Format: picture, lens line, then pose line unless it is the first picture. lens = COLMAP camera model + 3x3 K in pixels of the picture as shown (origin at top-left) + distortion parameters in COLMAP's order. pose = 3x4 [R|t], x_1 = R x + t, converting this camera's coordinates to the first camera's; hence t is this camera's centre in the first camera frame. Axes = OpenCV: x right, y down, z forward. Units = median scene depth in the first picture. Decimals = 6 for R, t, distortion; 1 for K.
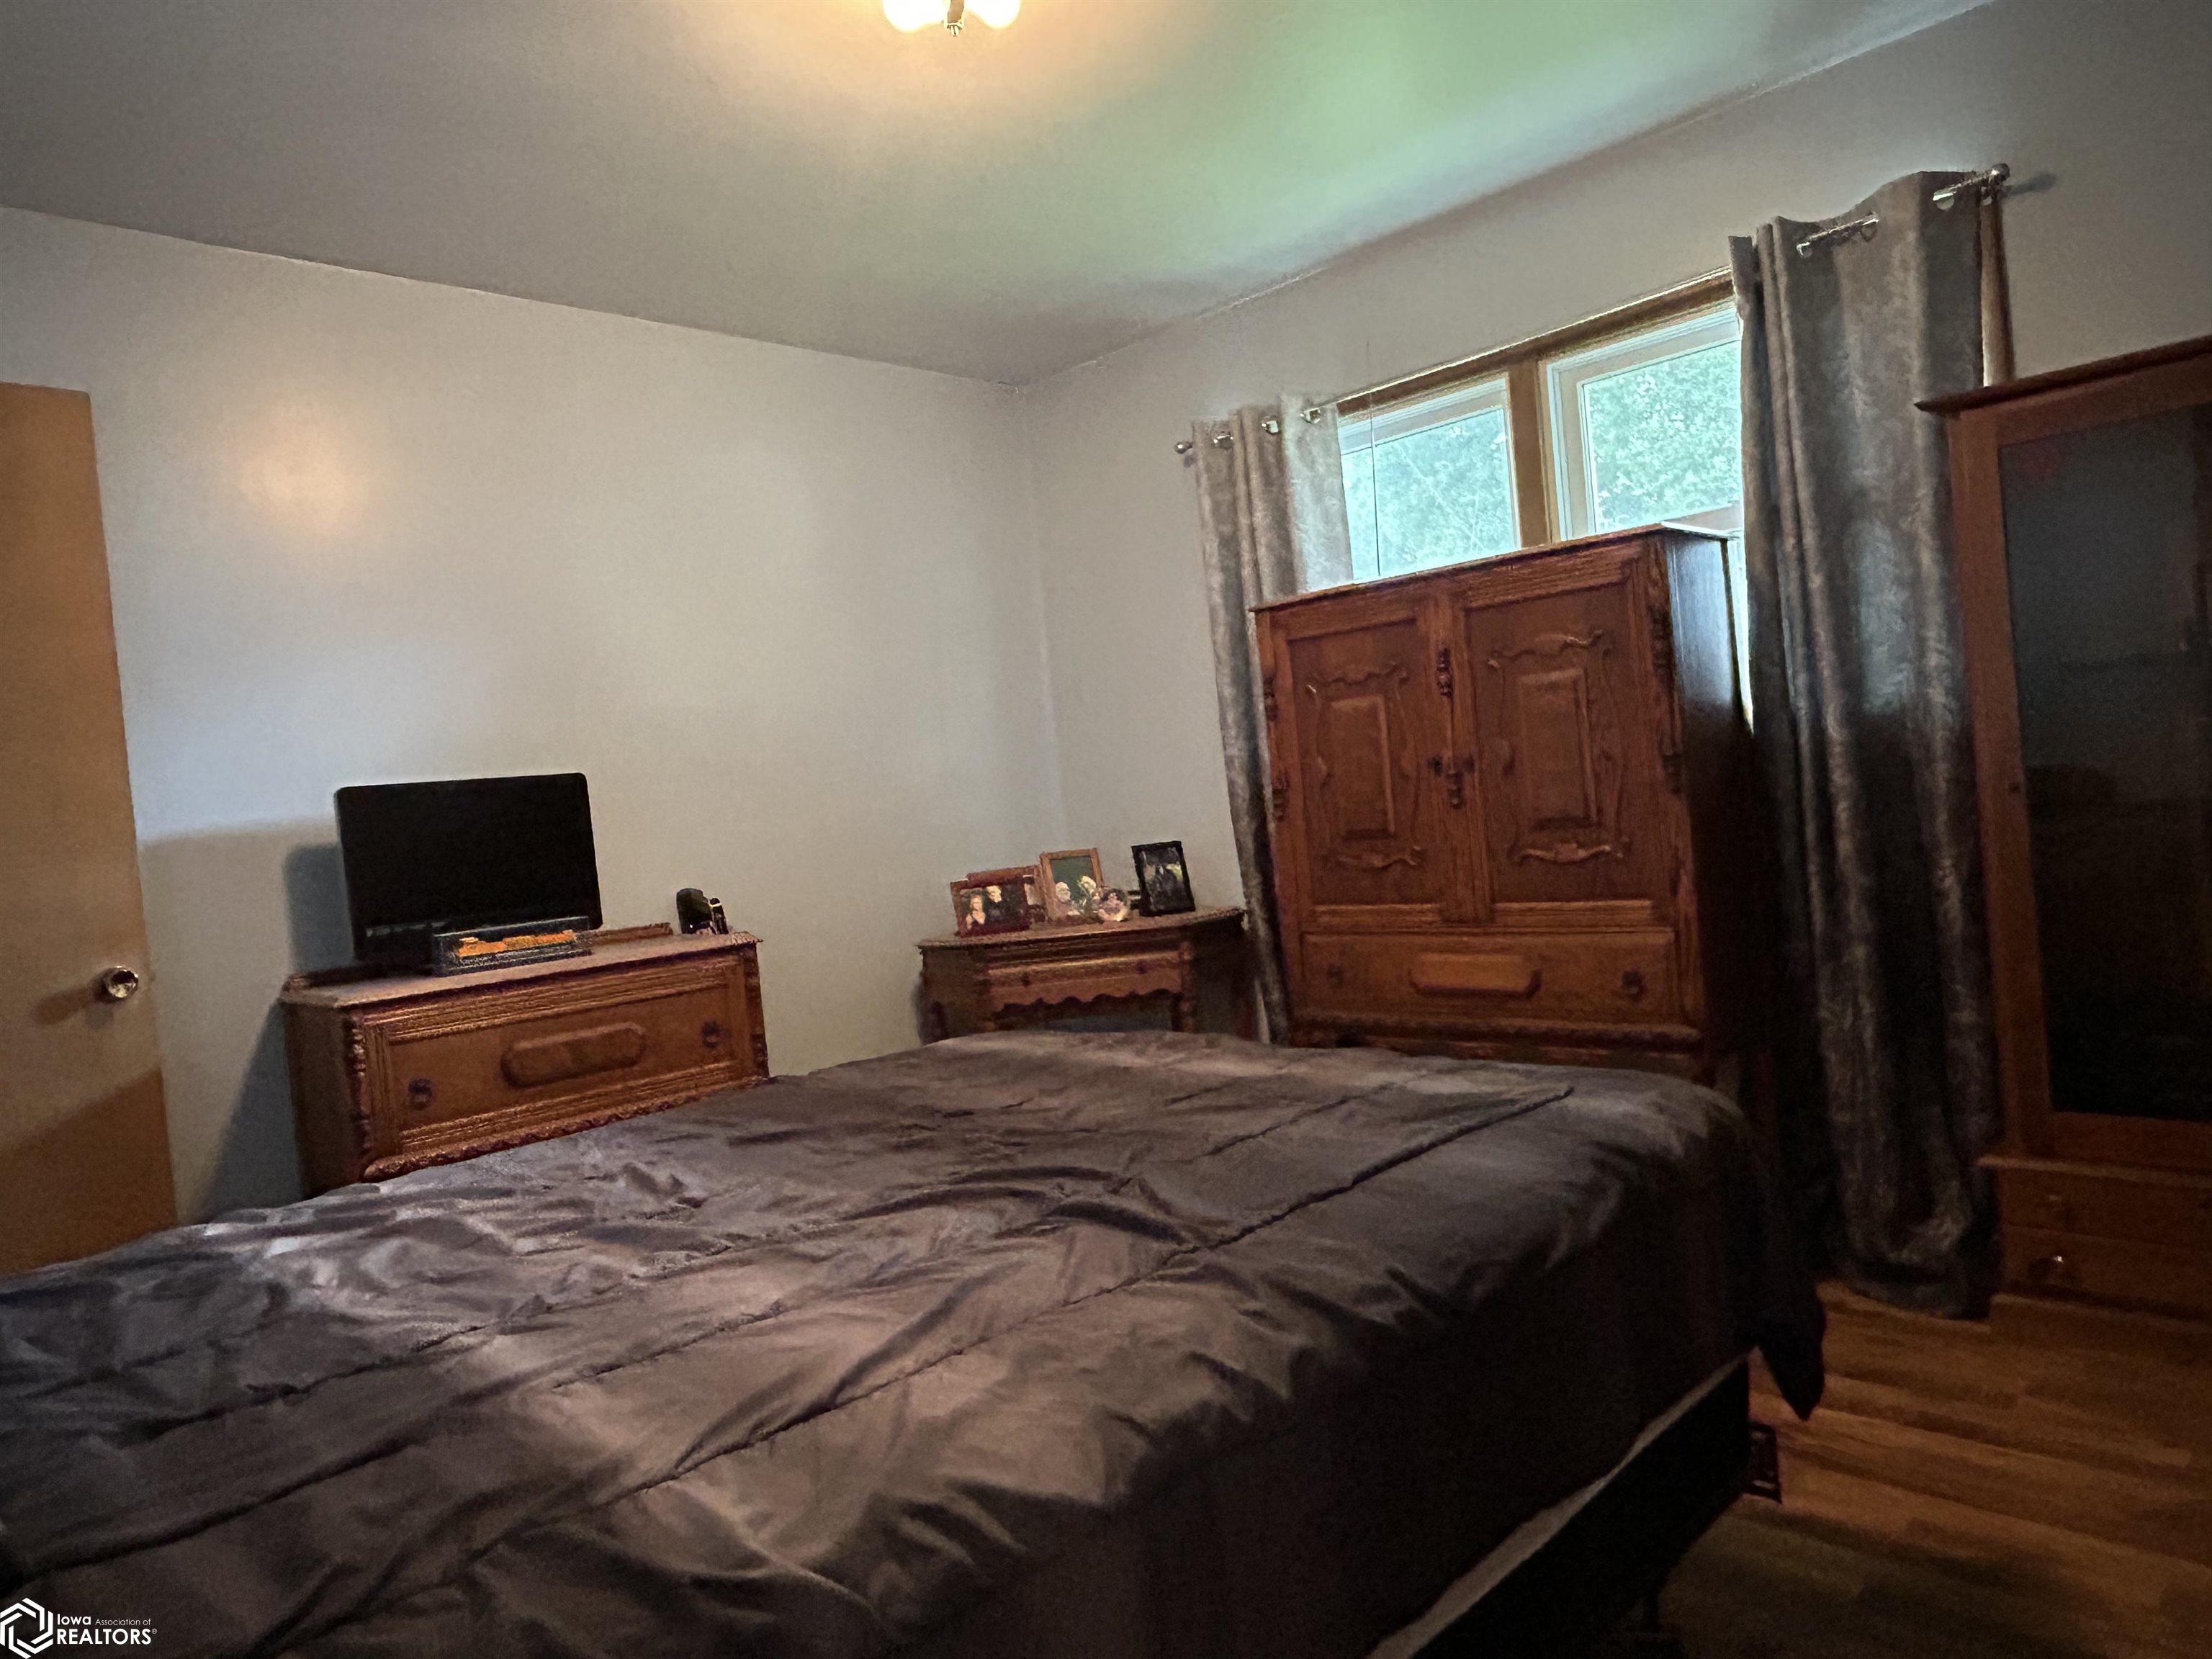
lens RADIAL K [[1433.3, 0, 1104.7], [0, 1433.3, 830.9], [0, 0, 1]] dist [0.002544, 0.000429]
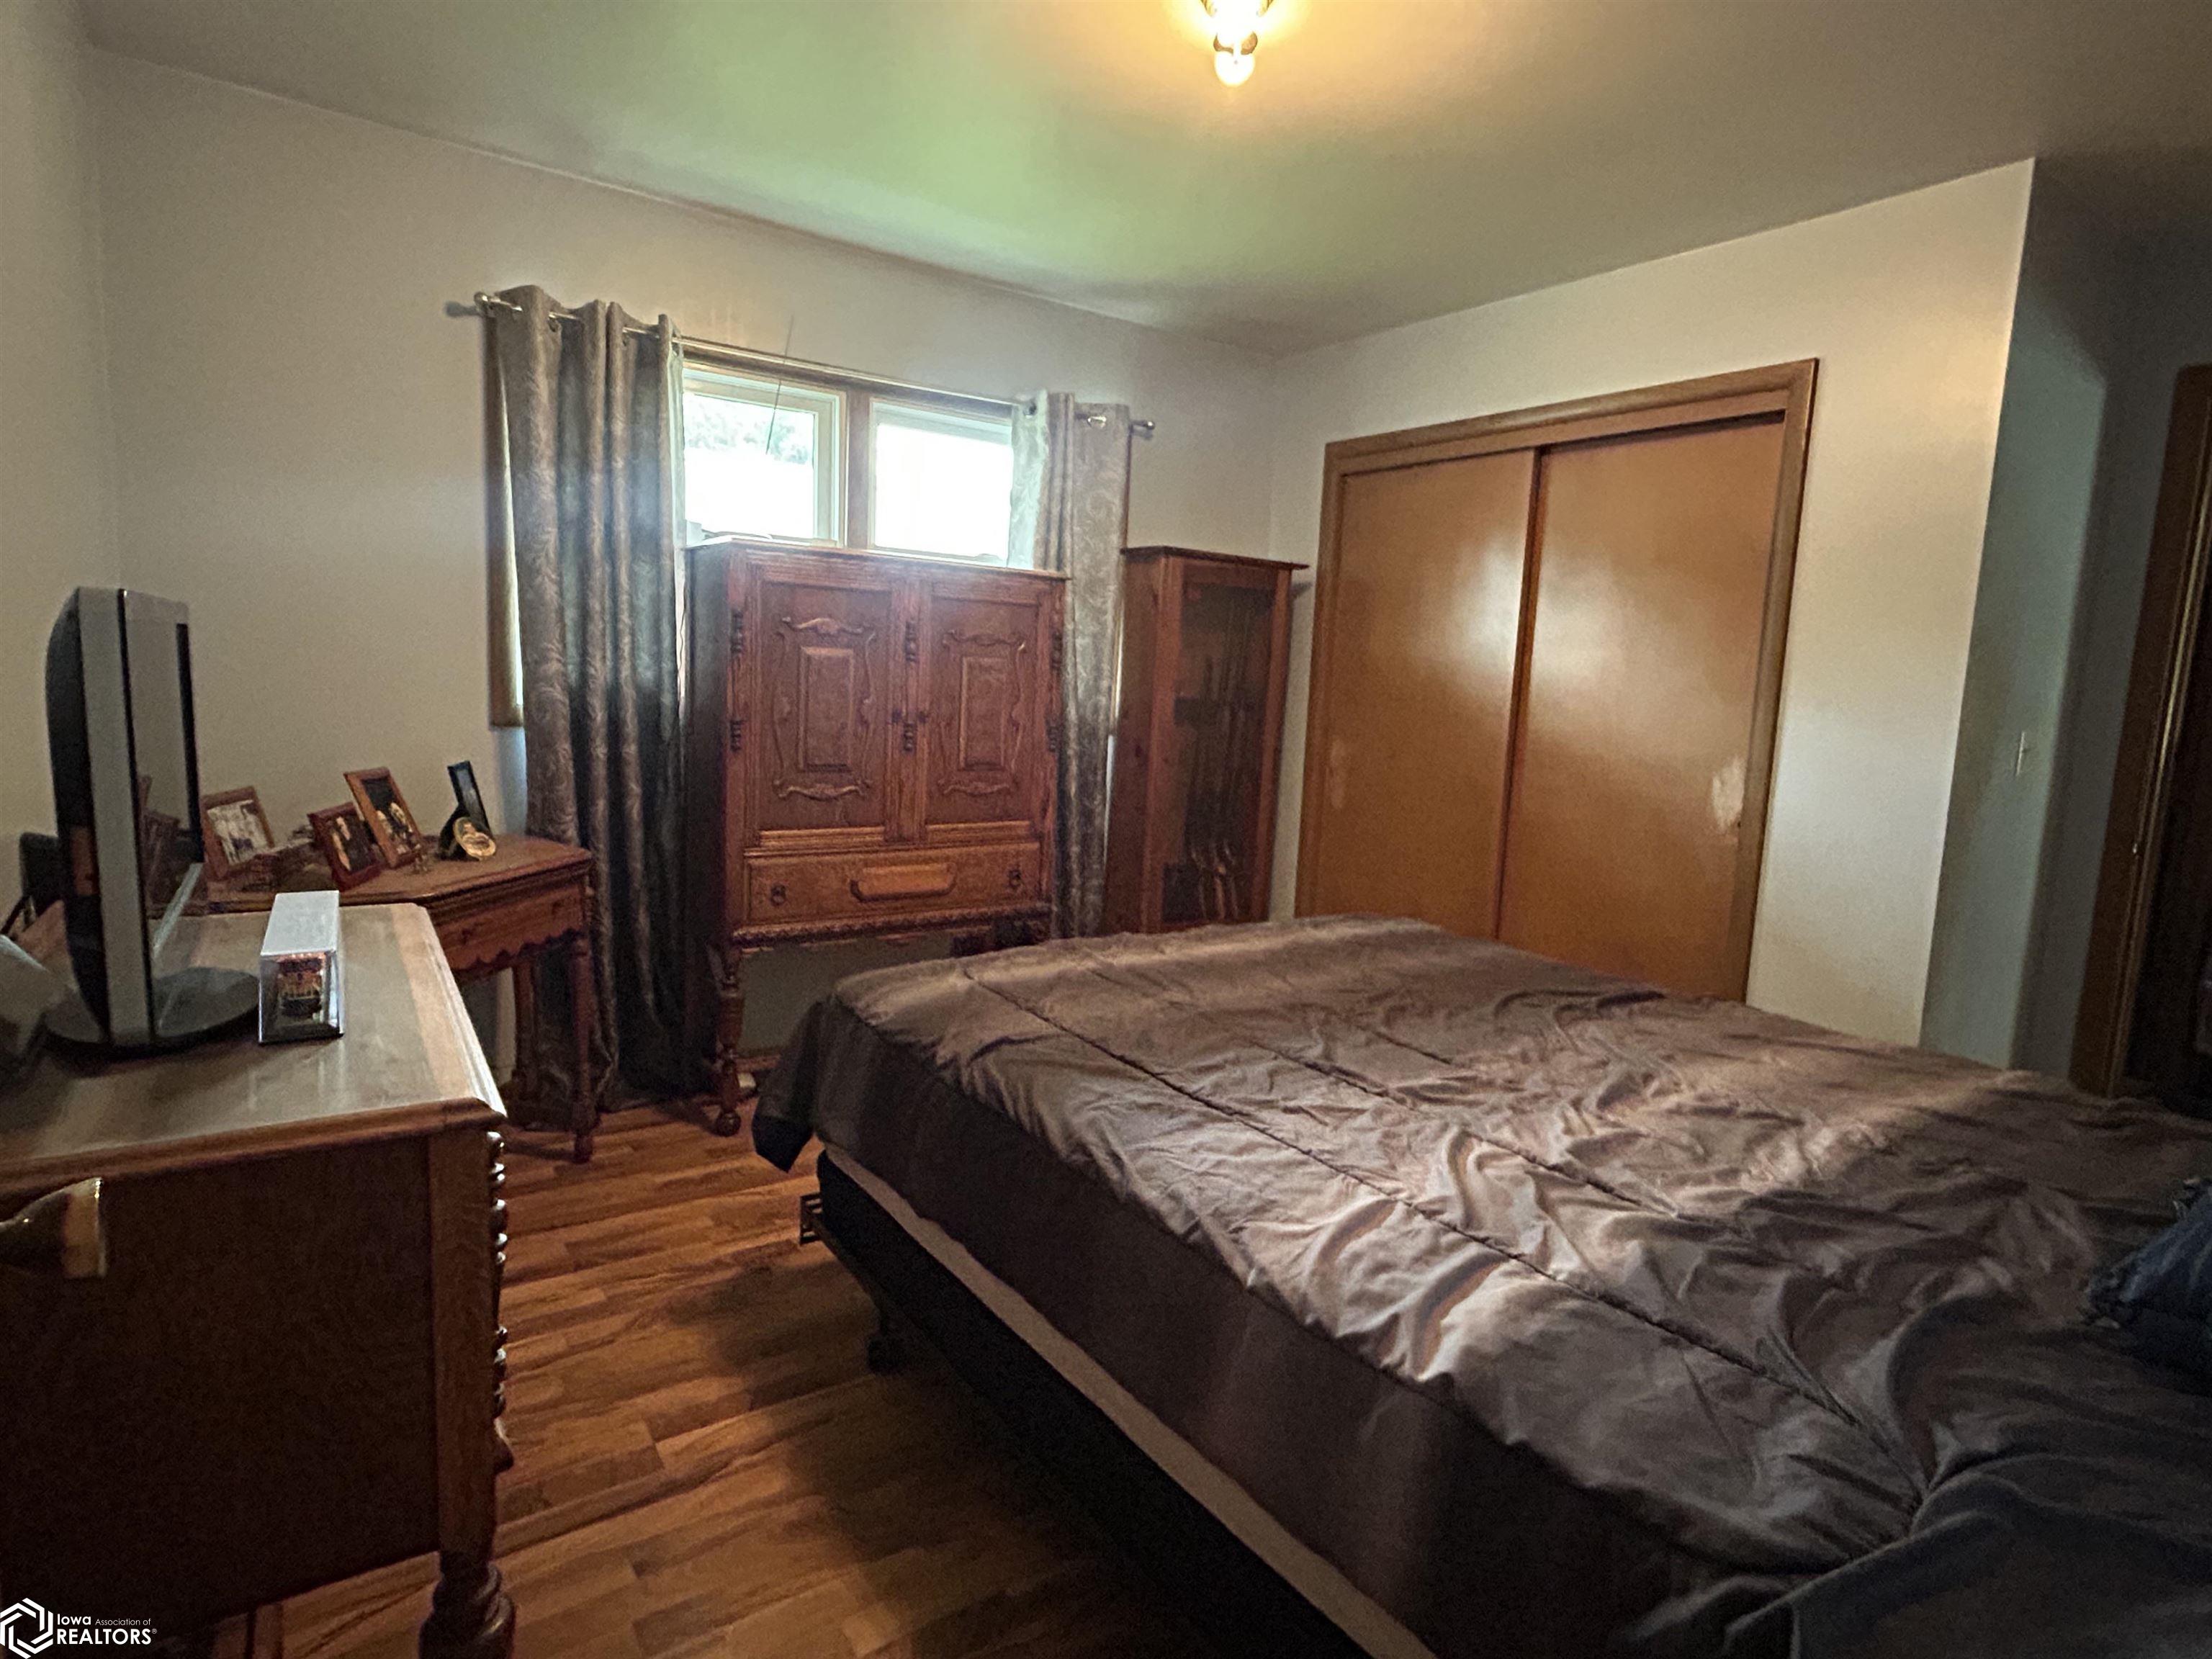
lens RADIAL K [[1160.3, 0, 1104.8], [0, 1160.3, 828.7], [0, 0, 1]] dist [0.000092, -0.000311]
pose [[0.180012, -0.028346, 0.983256, -0.726929], [-0.040791, 0.998510, 0.036254, 0.008351], [-0.982818, -0.046634, 0.178588, 0.639156]]
